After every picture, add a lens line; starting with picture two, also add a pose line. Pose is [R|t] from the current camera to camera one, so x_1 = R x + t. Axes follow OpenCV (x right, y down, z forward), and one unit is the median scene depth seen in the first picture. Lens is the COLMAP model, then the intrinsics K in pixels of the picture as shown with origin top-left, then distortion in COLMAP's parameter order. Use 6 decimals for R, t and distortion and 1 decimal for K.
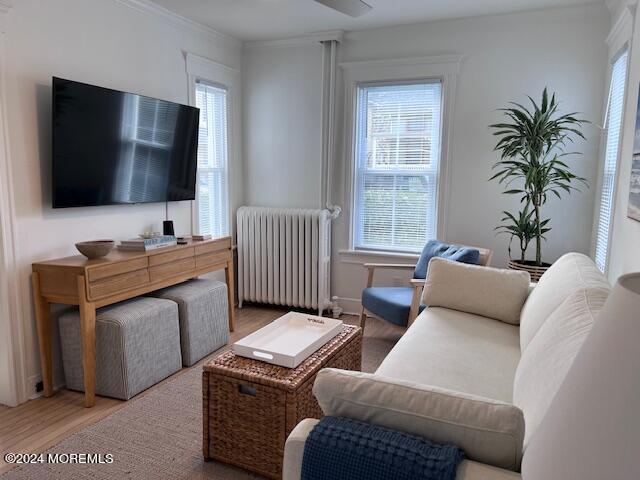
lens RADIAL K [[477.0, 0, 320.0], [0, 477.0, 240.0], [0, 0, 1]] dist [-0.002019, -0.007943]
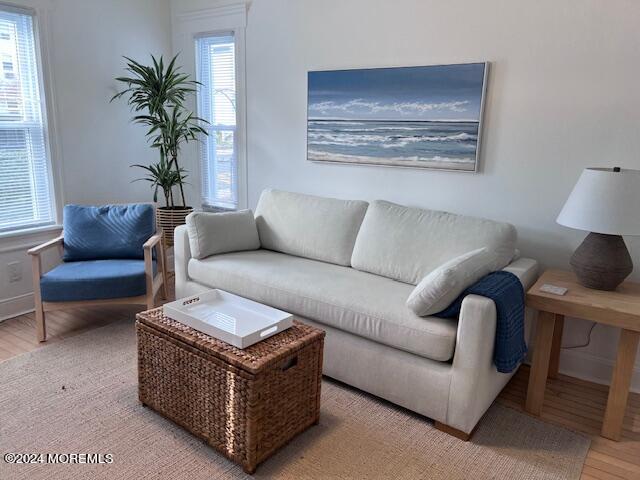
lens RADIAL K [[477.0, 0, 320.0], [0, 477.0, 240.0], [0, 0, 1]] dist [-0.002019, -0.007943]
pose [[0.237011, -0.251750, 0.938322, -0.596474], [0.114947, 0.966324, 0.230229, -0.100163], [-0.964683, 0.053290, 0.257967, 0.373163]]
